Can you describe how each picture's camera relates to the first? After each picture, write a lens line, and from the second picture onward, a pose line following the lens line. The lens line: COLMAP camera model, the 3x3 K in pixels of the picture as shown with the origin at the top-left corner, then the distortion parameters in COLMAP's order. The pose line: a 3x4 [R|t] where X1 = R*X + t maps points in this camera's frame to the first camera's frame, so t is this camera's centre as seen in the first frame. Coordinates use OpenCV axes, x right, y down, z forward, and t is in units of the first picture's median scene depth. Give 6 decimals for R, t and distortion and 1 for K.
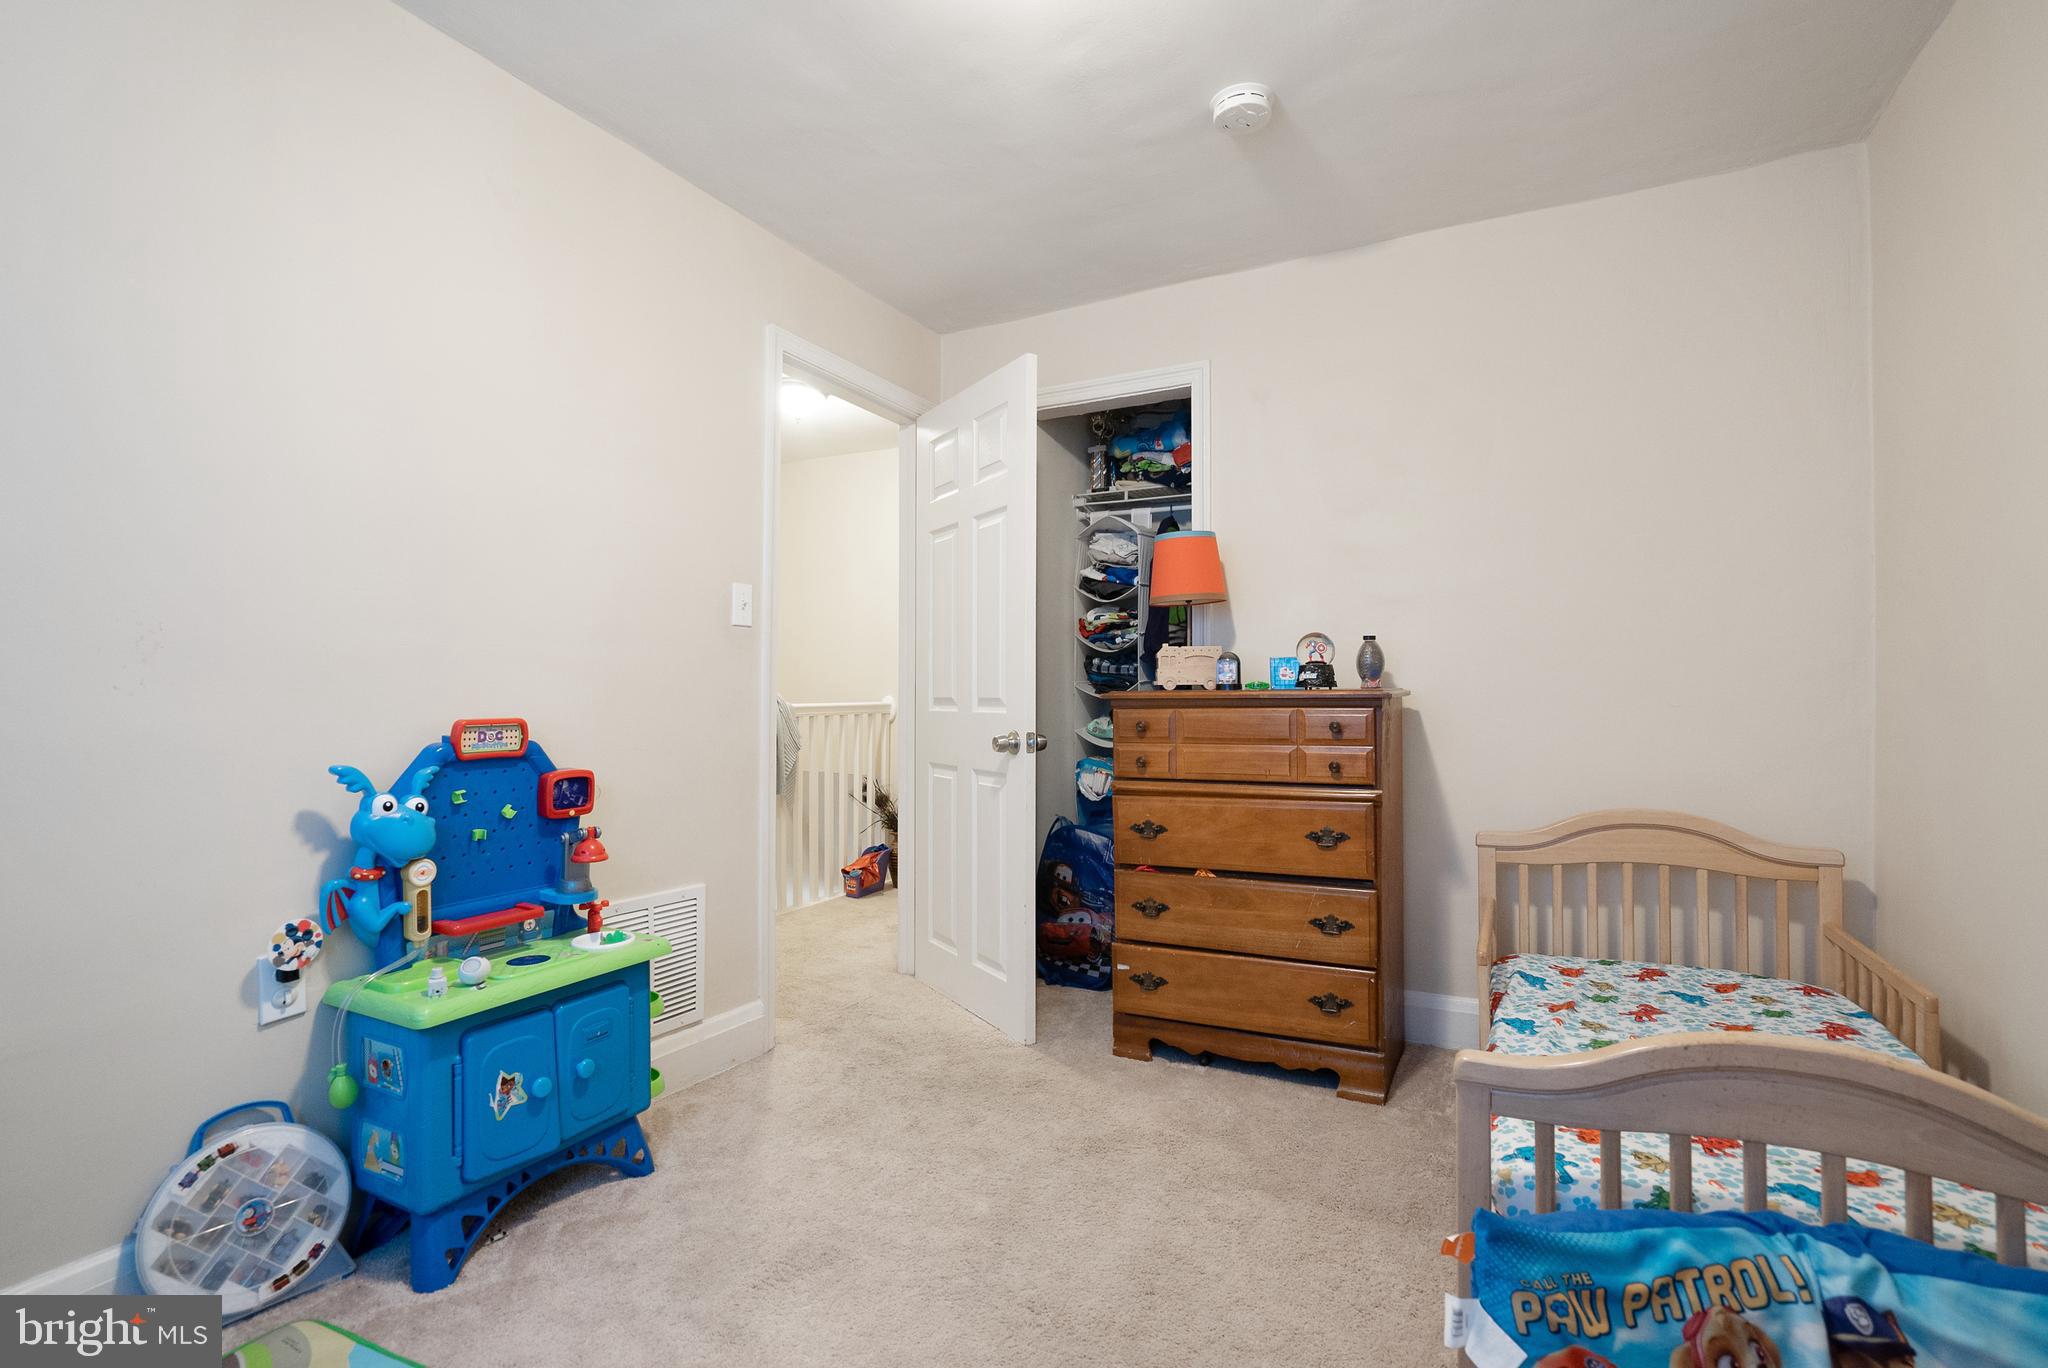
lens RADIAL K [[982.4, 0, 1022.8], [0, 982.4, 709.1], [0, 0, 1]] dist [-0.000059, -0.000015]
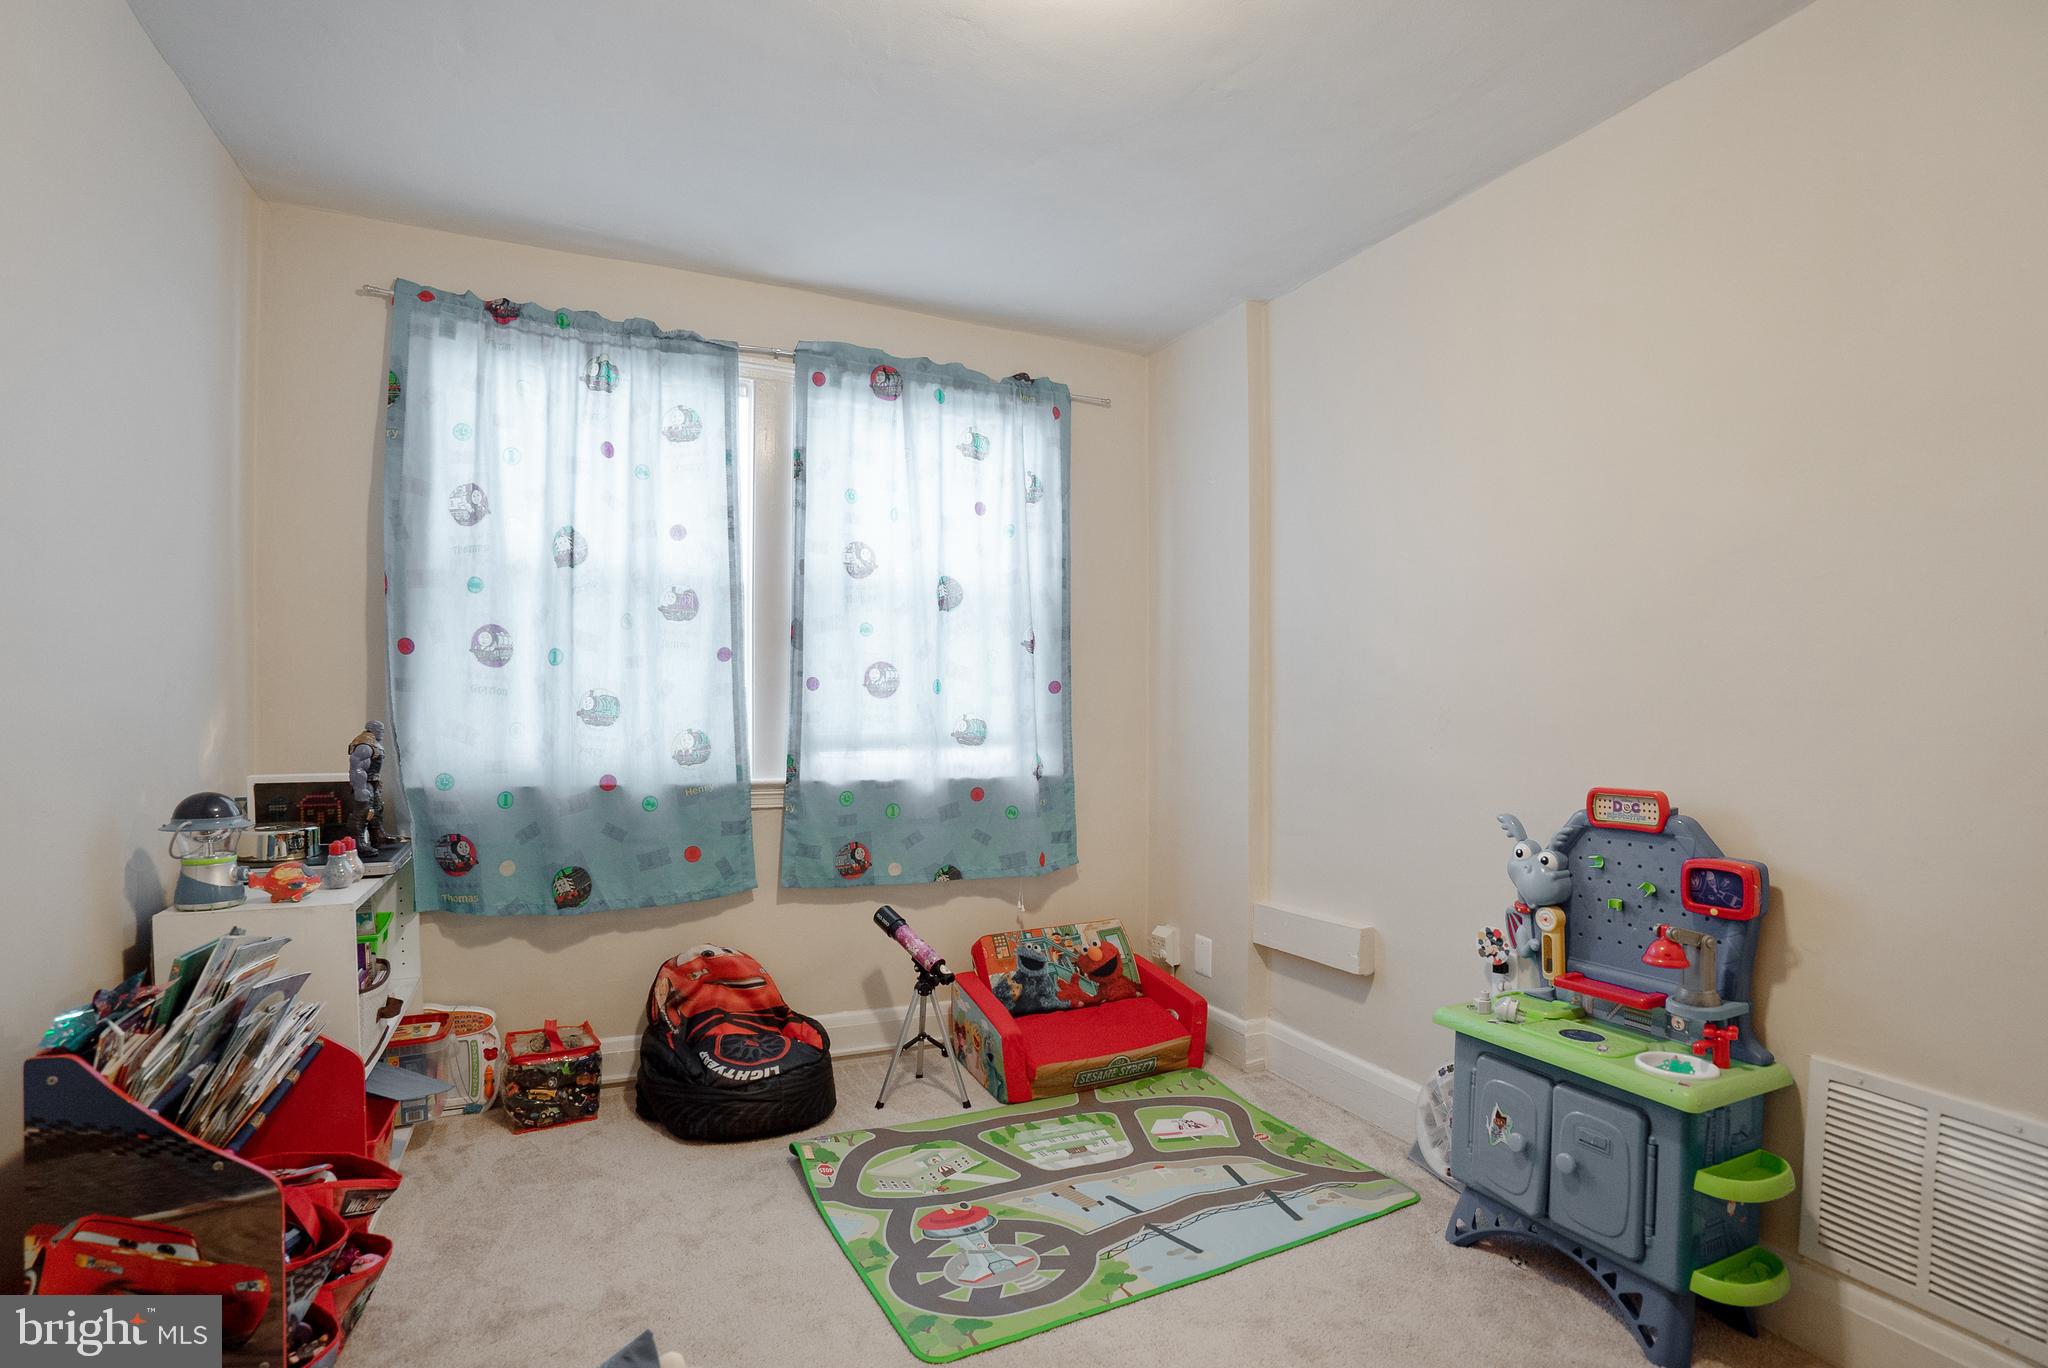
lens RADIAL K [[982.4, 0, 1022.8], [0, 982.4, 709.1], [0, 0, 1]] dist [-0.000059, -0.000015]
pose [[-0.621079, 0.002480, -0.783744, 0.650843], [0.003218, 0.999995, 0.000614, -0.078439], [0.783742, -0.002141, -0.621083, 1.230116]]
